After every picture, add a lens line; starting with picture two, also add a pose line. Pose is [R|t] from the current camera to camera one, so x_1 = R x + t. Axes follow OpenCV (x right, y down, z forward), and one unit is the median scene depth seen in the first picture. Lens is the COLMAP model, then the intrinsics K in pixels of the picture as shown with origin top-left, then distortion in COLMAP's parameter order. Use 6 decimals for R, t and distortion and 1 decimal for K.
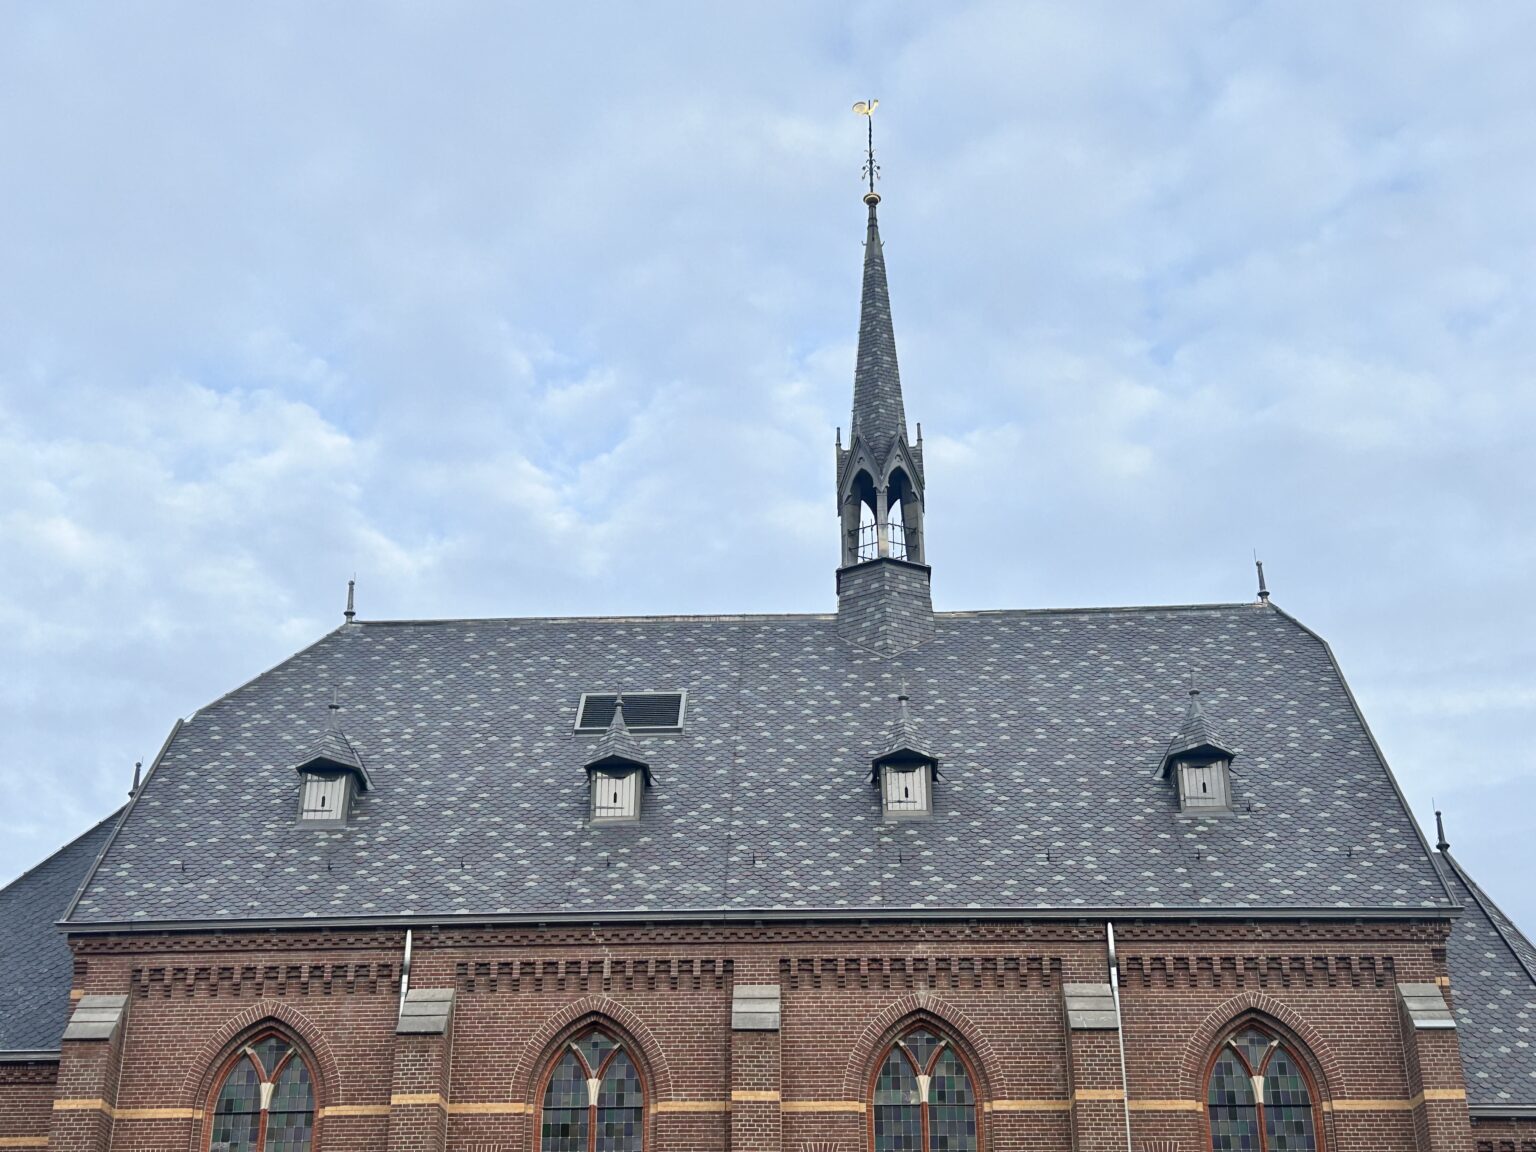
lens RADIAL K [[2058.5, 0, 768.0], [0, 2058.5, 576.0], [0, 0, 1]] dist [0.169933, -0.409081]
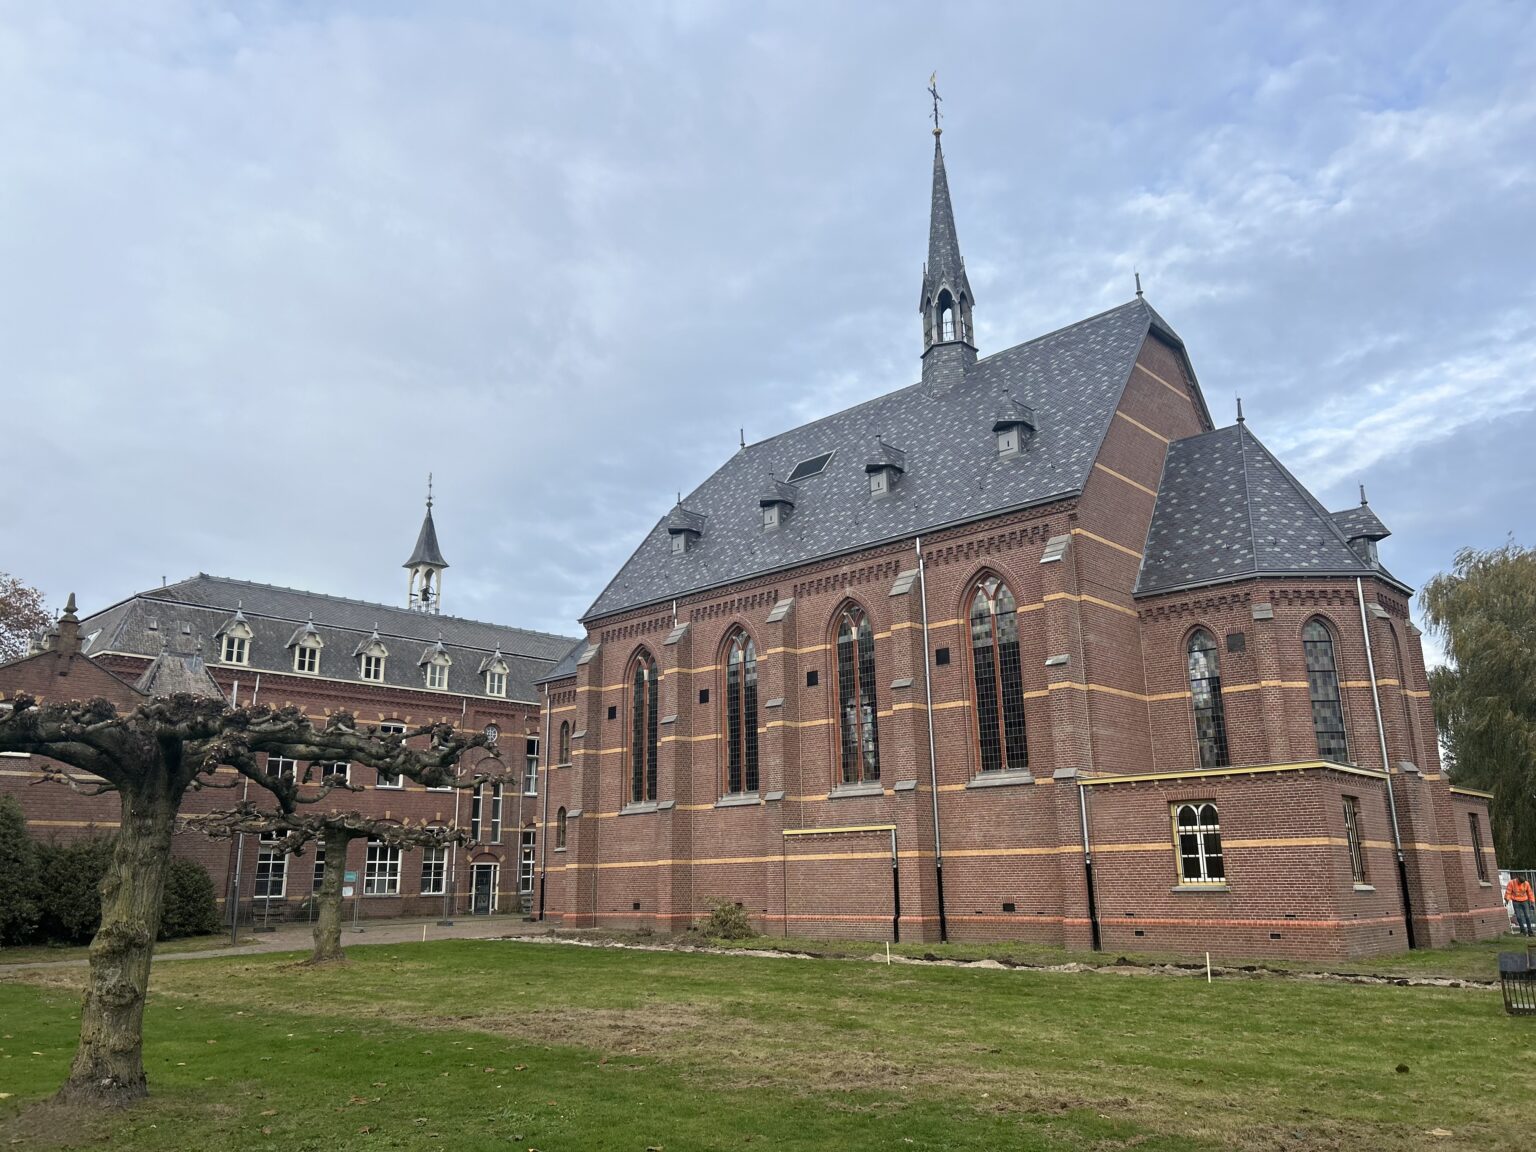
lens RADIAL K [[1163.3, 0, 768.0], [0, 1163.3, 576.0], [0, 0, 1]] dist [0.081805, -0.105054]
pose [[0.753736, -0.180960, -0.631771, 0.731618], [0.304400, 0.948131, 0.091589, 0.058215], [0.582428, -0.261345, 0.769725, 0.070520]]
